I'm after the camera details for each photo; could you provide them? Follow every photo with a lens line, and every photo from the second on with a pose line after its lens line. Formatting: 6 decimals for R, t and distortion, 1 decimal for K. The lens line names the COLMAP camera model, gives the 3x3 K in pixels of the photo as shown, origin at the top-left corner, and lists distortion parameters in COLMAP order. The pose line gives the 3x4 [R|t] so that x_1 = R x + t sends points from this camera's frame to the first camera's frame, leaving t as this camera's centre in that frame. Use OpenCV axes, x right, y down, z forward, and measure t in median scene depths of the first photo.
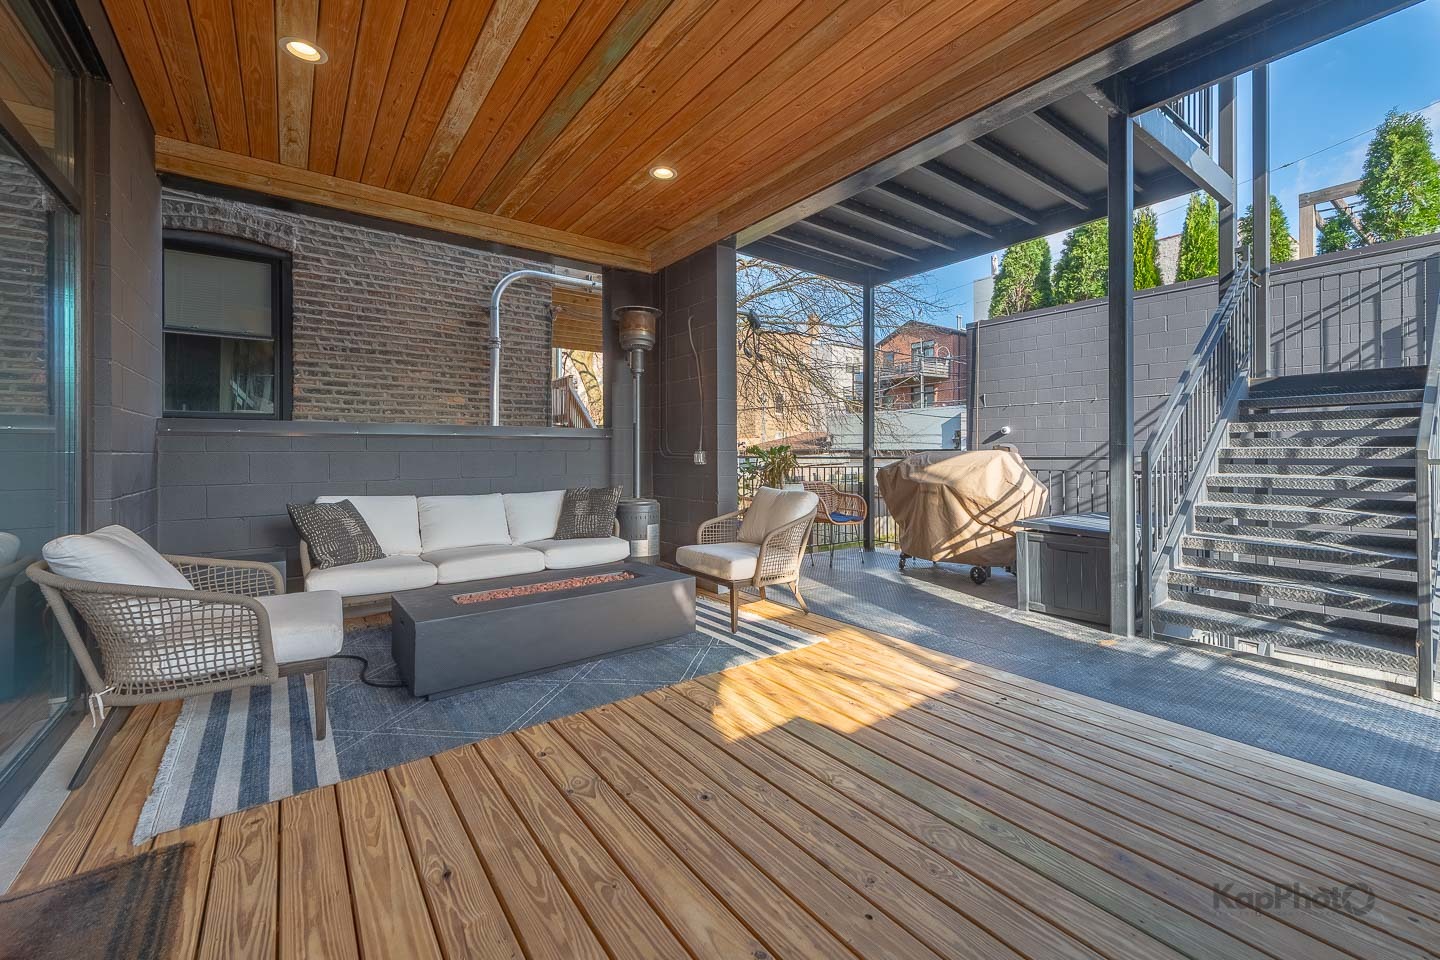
lens RADIAL K [[576.4, 0, 725.4], [0, 576.4, 454.0], [0, 0, 1]] dist [0.016260, -0.008316]
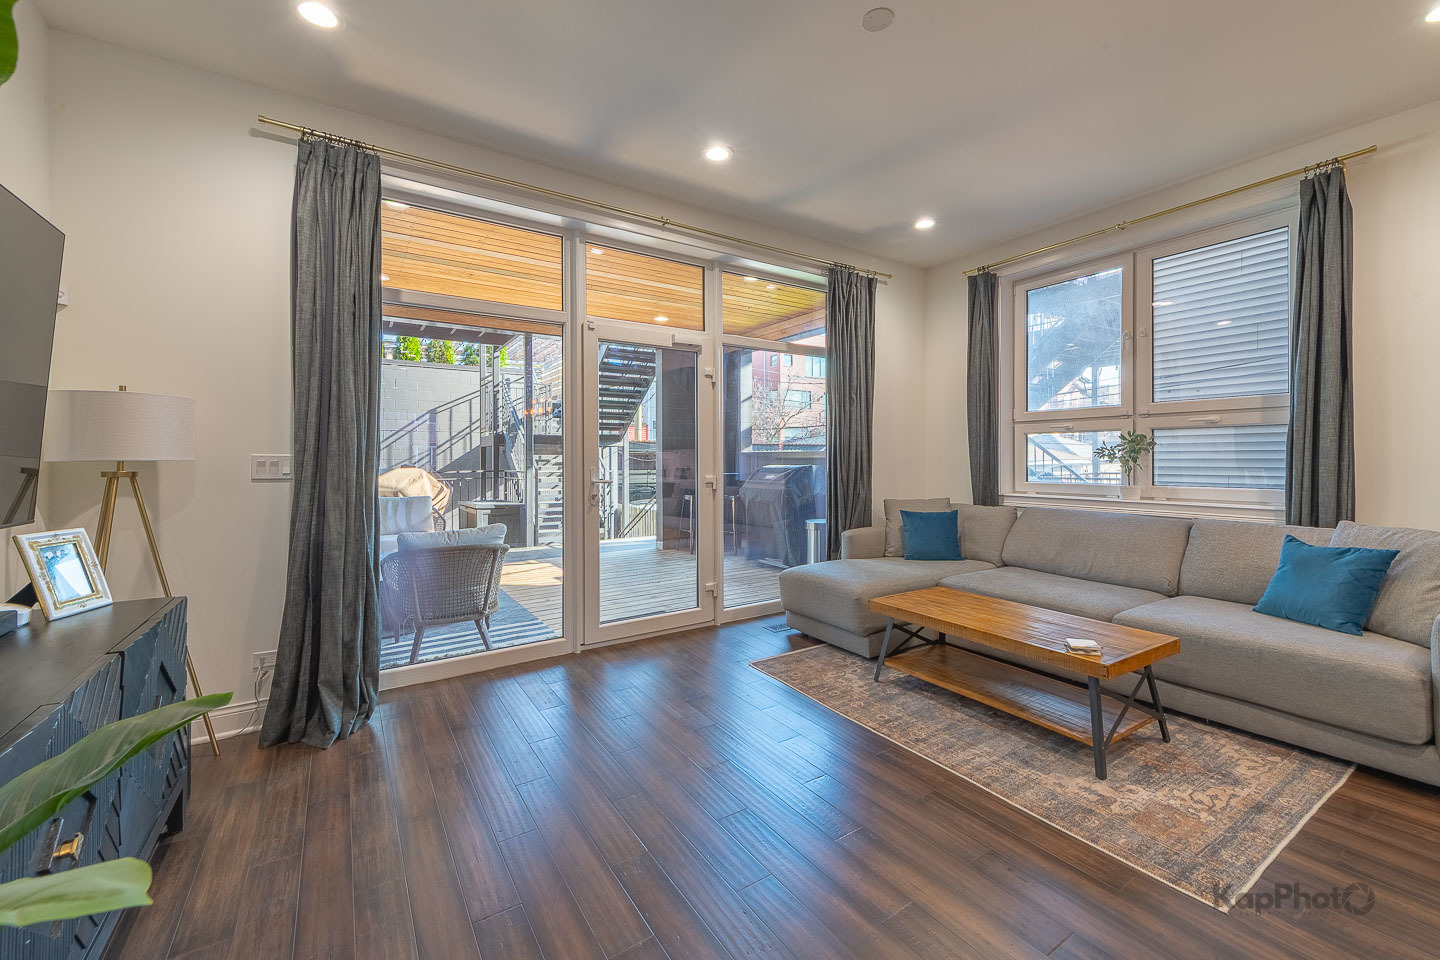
lens RADIAL K [[600.1, 0, 719.8], [0, 600.1, 457.4], [0, 0, 1]] dist [0.000290, -0.000354]
pose [[0.076797, 0.000421, 0.997047, -1.233160], [0.005864, 0.999982, -0.000874, -0.032118], [-0.997029, 0.005914, 0.076793, 0.015602]]
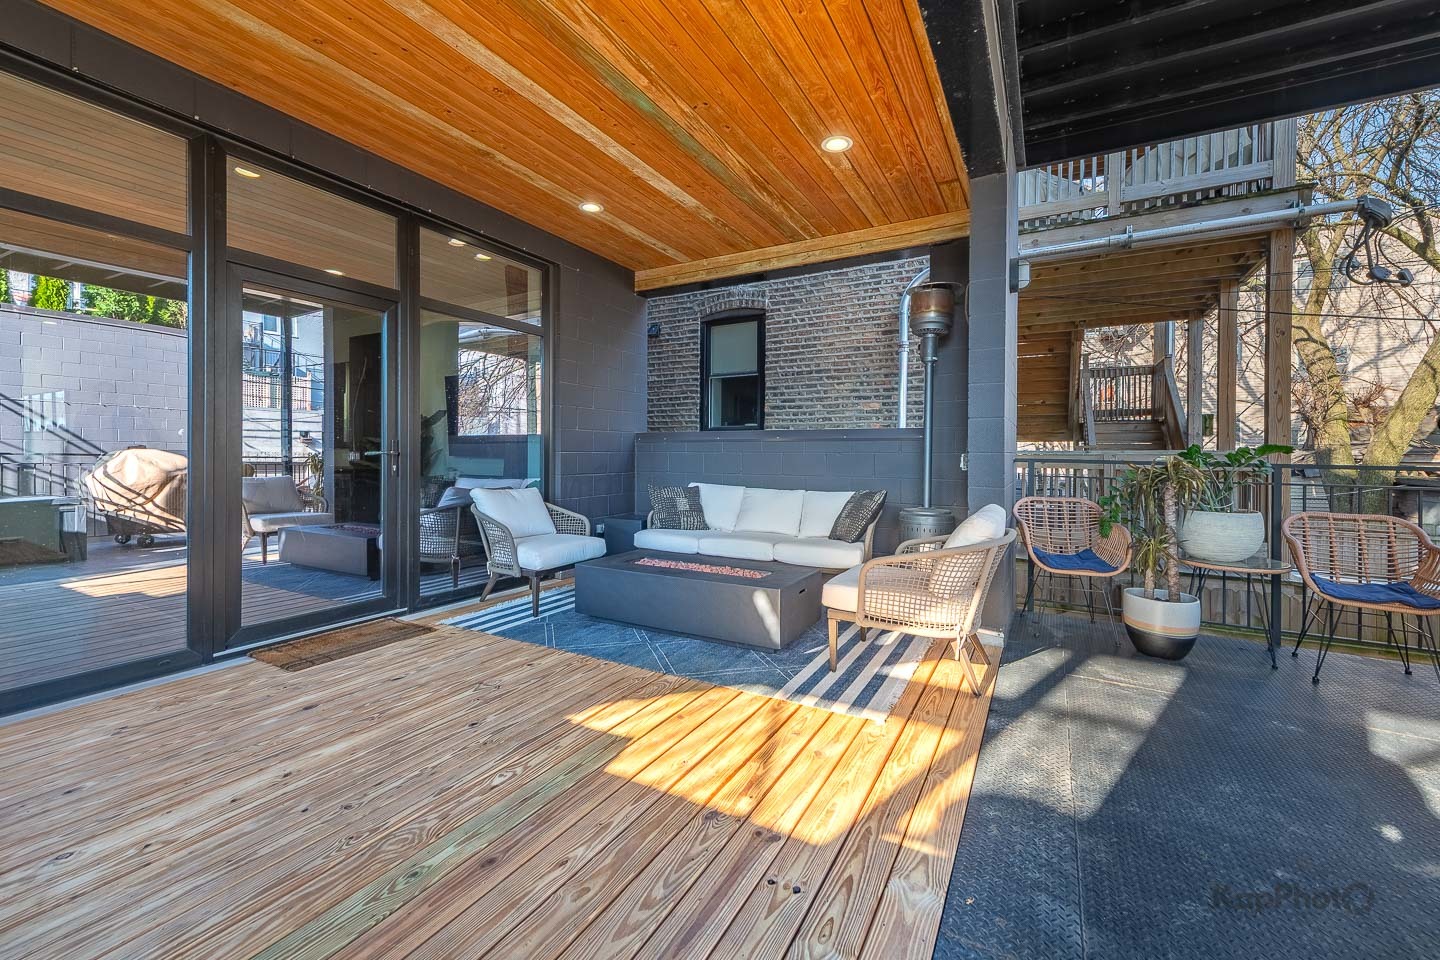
lens RADIAL K [[576.4, 0, 725.4], [0, 576.4, 454.0], [0, 0, 1]] dist [0.016260, -0.008316]
pose [[0.405952, 0.006527, -0.913871, 0.510171], [-0.010303, 0.999944, 0.002566, -0.002337], [0.913837, 0.008374, 0.405996, 0.373948]]
